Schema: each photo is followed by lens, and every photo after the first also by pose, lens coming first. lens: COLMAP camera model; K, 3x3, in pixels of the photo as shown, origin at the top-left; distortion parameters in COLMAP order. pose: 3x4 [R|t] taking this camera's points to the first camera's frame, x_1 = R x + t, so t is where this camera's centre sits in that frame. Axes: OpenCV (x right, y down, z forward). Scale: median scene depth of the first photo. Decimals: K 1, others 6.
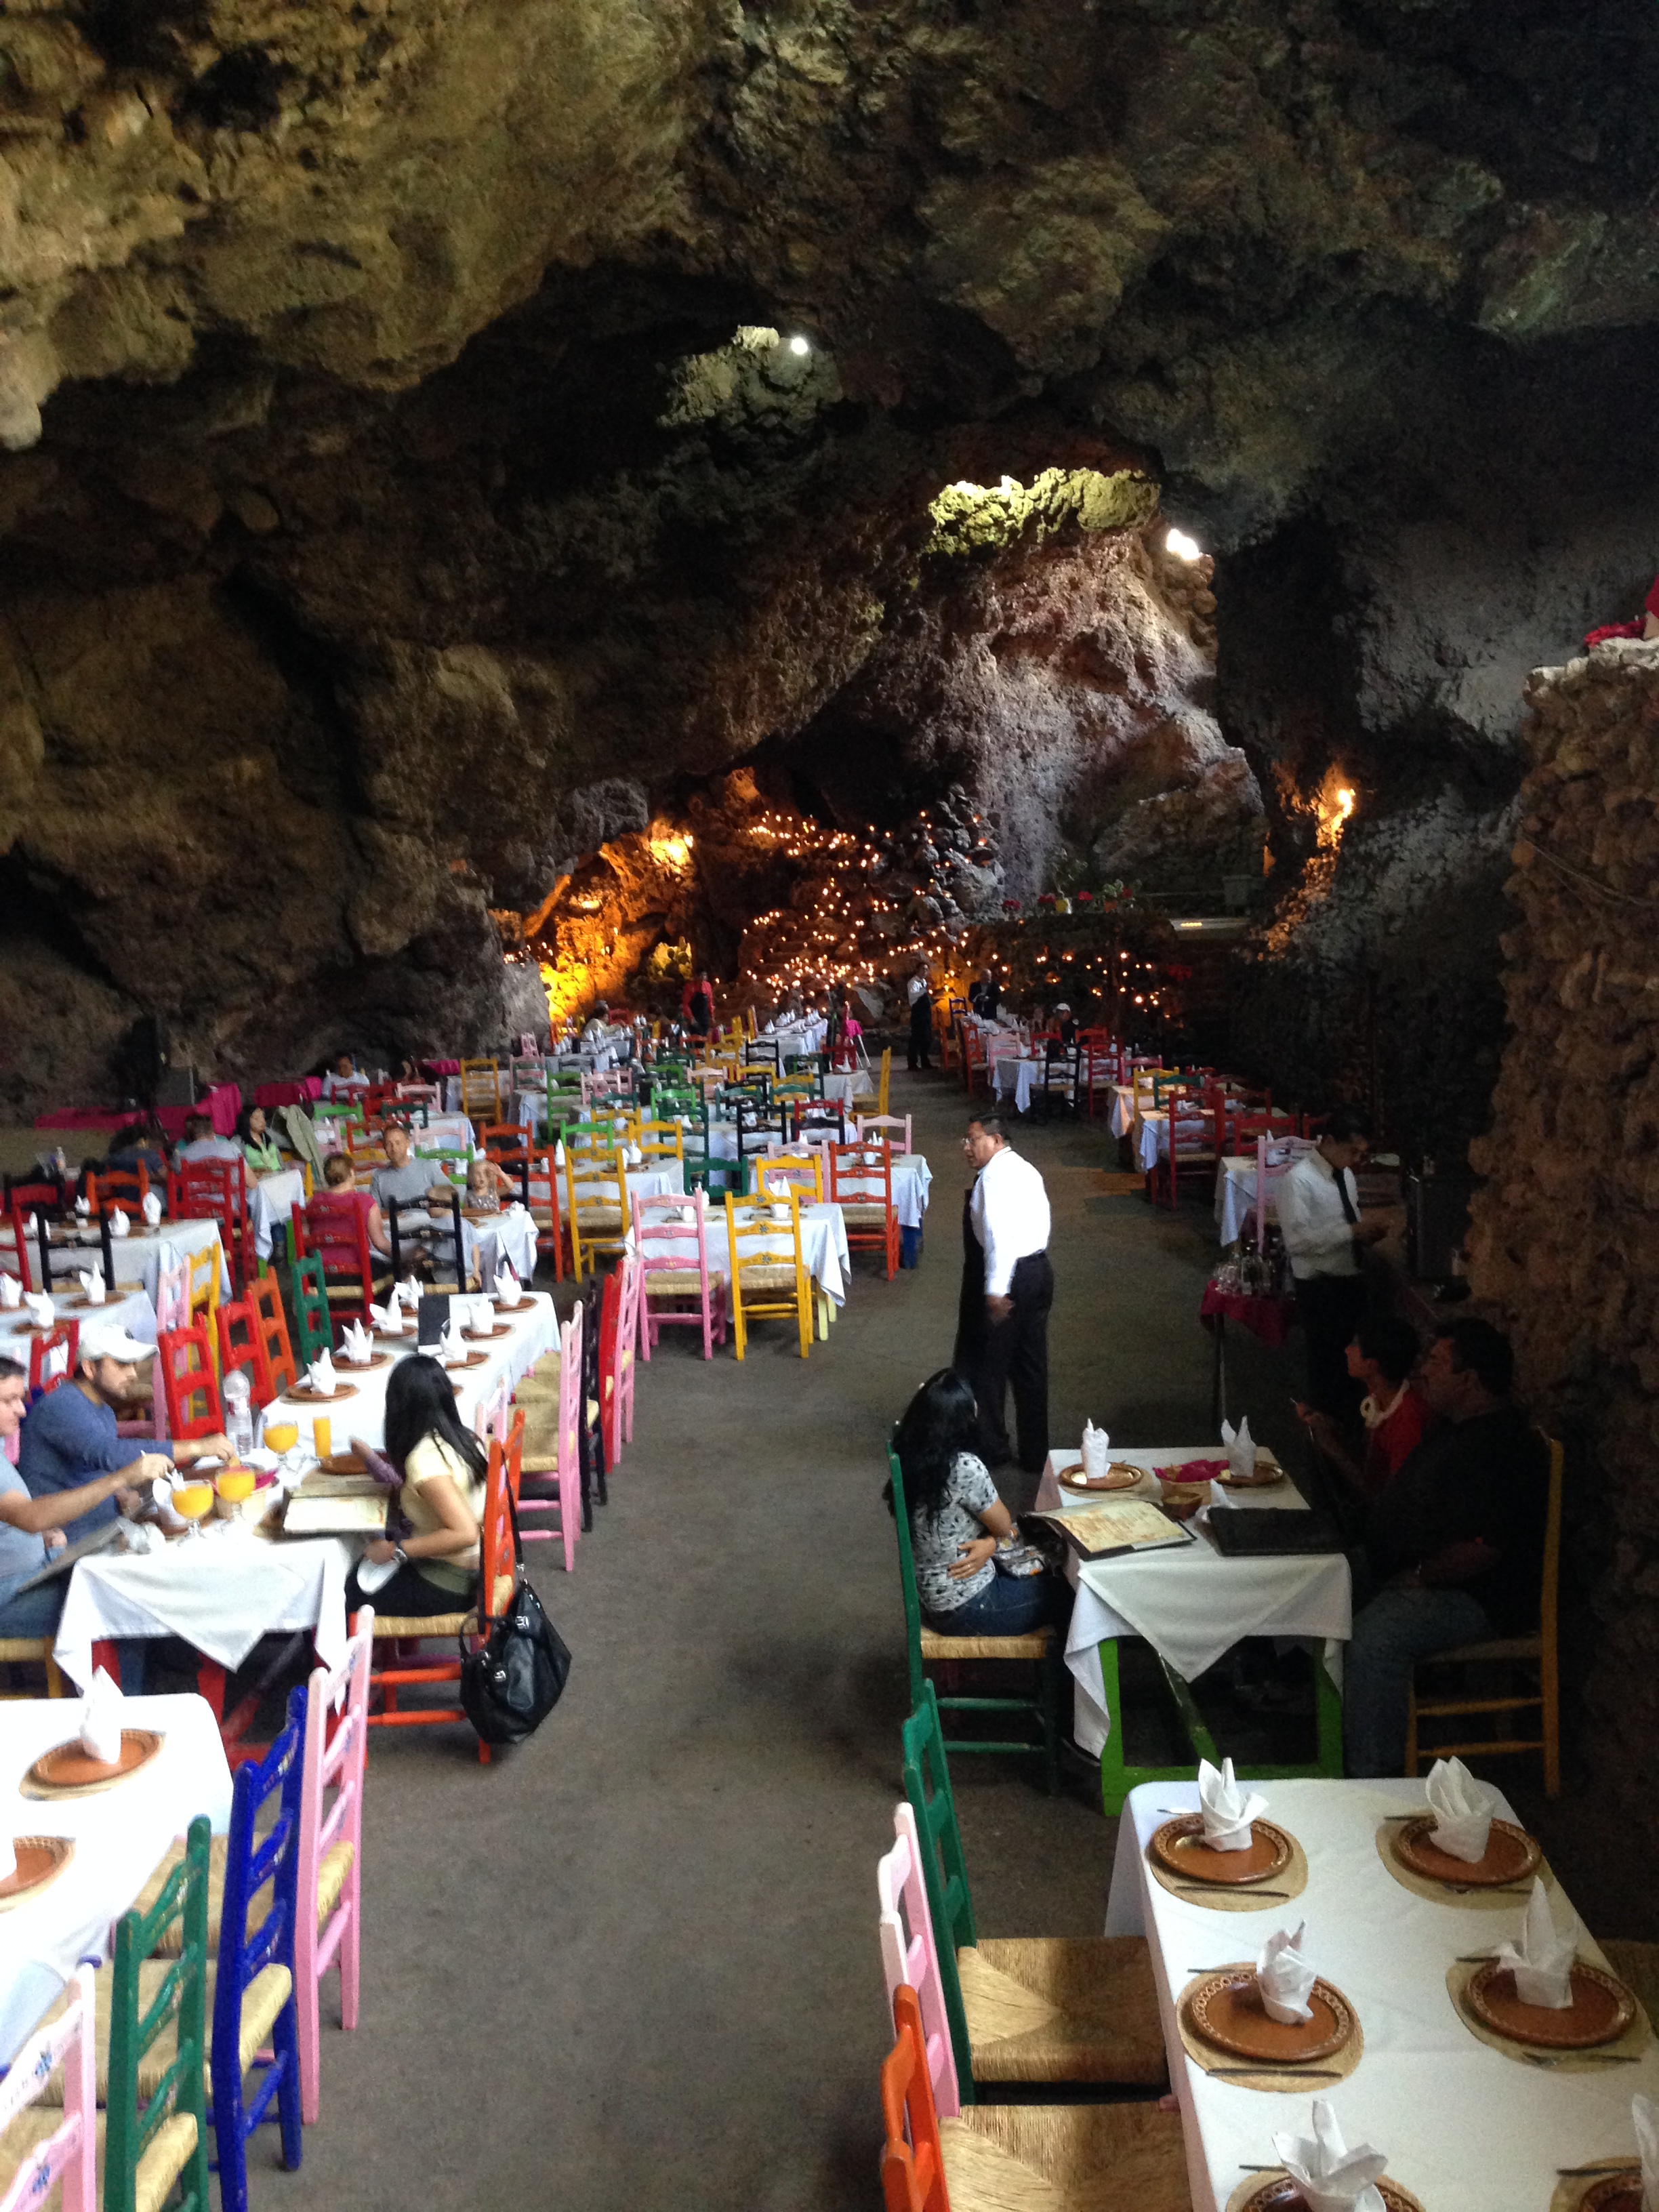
lens RADIAL K [[2067.0, 0, 852.6], [0, 2067.0, 1115.2], [0, 0, 1]] dist [0.086400, -0.178925]
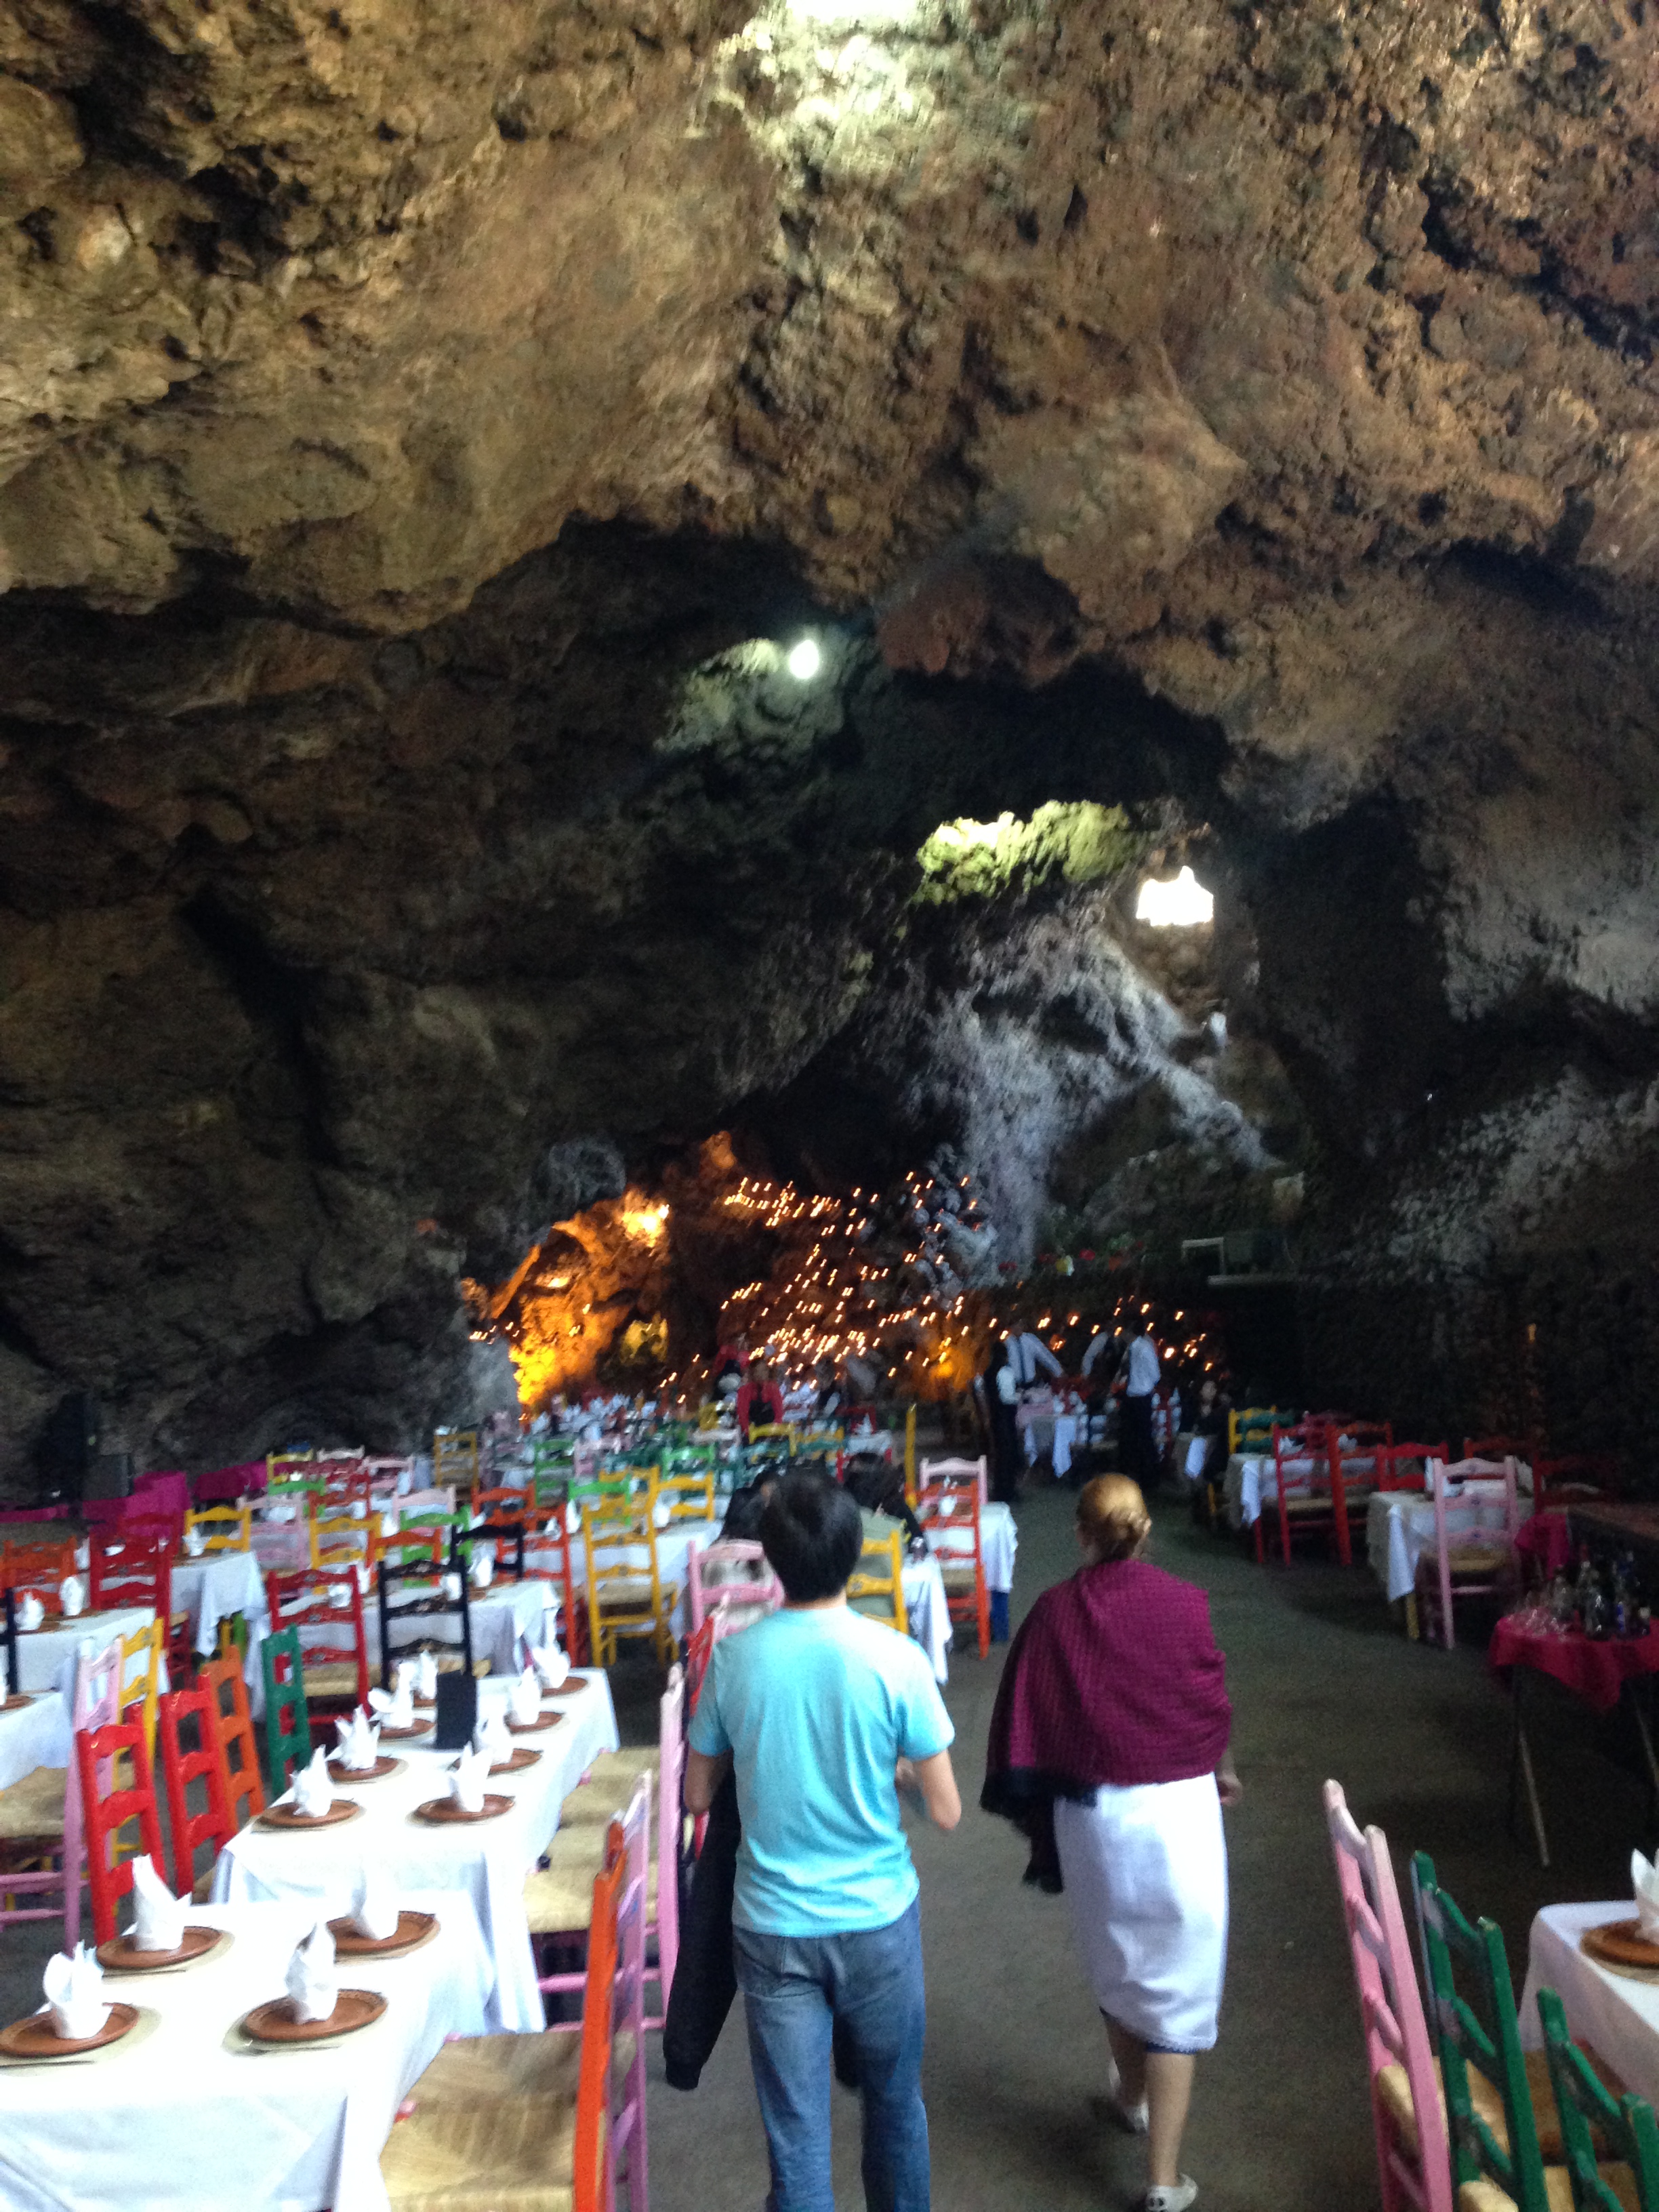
lens RADIAL K [[2067.8, 0, 860.7], [0, 2067.8, 1079.9], [0, 0, 1]] dist [0.084737, -0.100041]
pose [[0.999111, -0.024853, 0.034054, -0.035353], [0.031440, 0.977385, -0.209118, 0.018002], [-0.028087, 0.210002, 0.977297, 0.102693]]
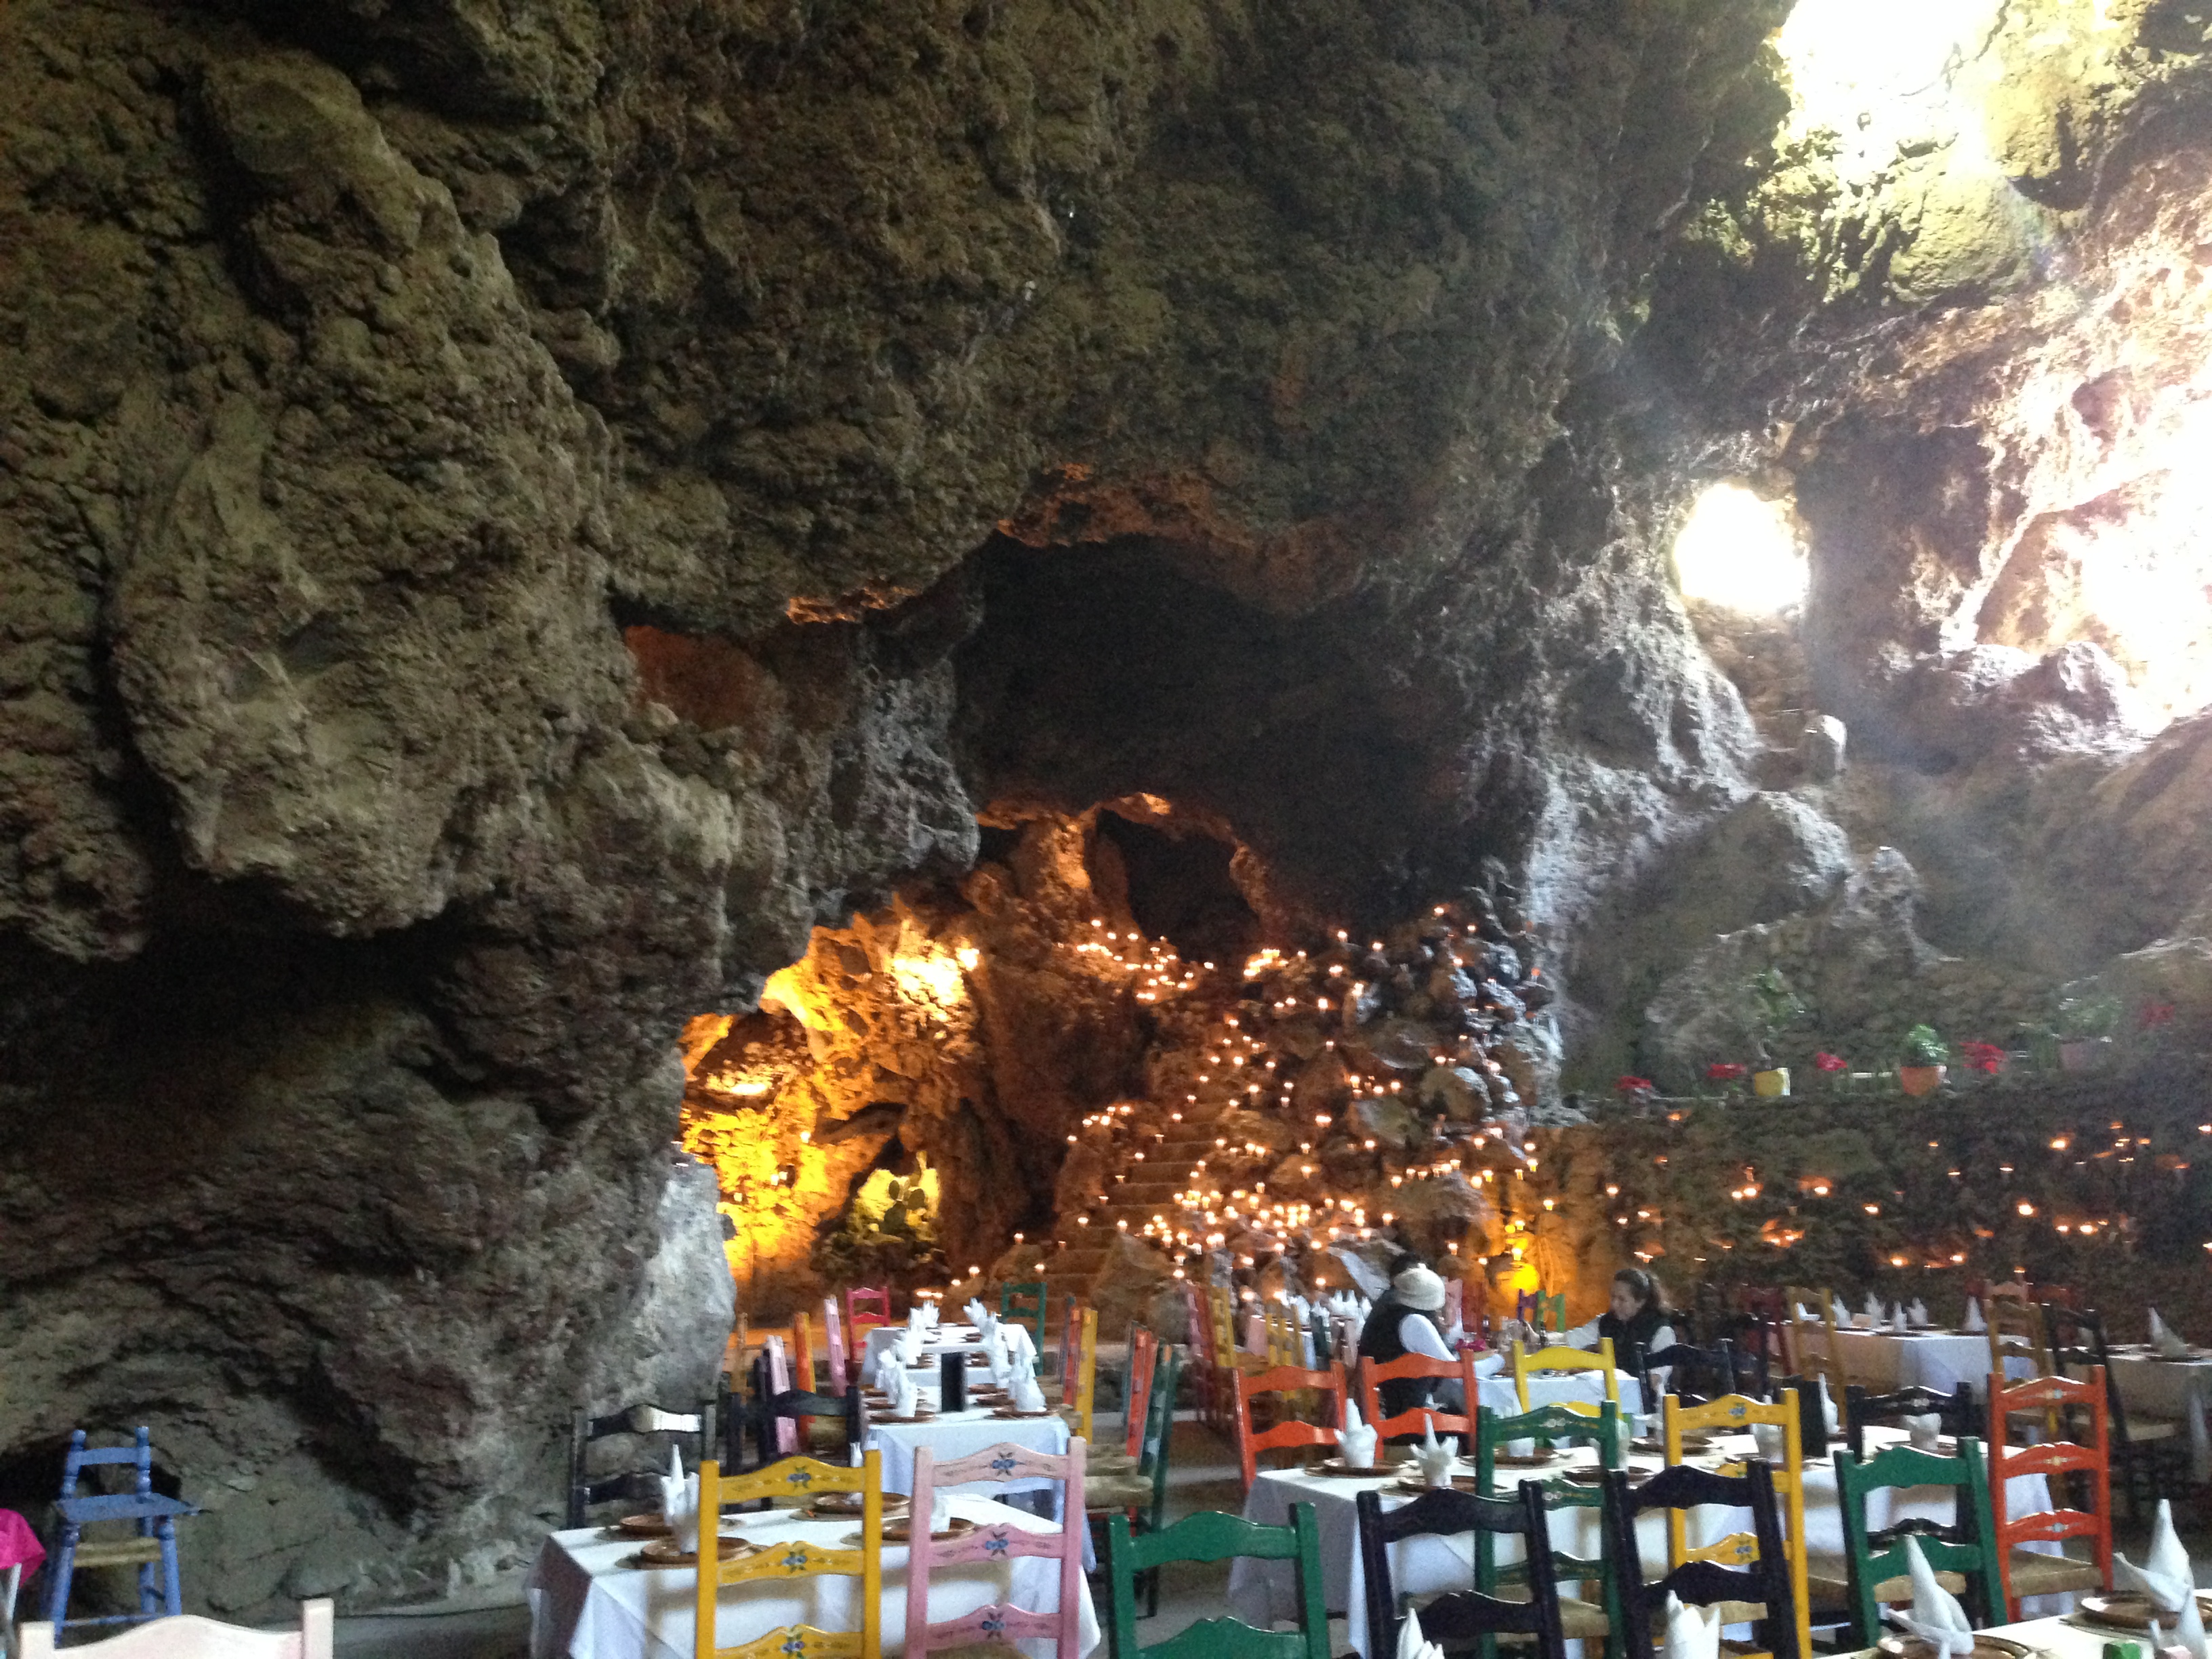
lens RADIAL K [[2018.3, 0, 1106.0], [0, 2018.3, 829.5], [0, 0, 1]] dist [0.065540, 0.002818]
pose [[0.990192, 0.037912, 0.134468, -0.204374], [0.002499, 0.957517, -0.288366, -0.034083], [-0.139688, 0.285874, 0.948031, 0.923898]]
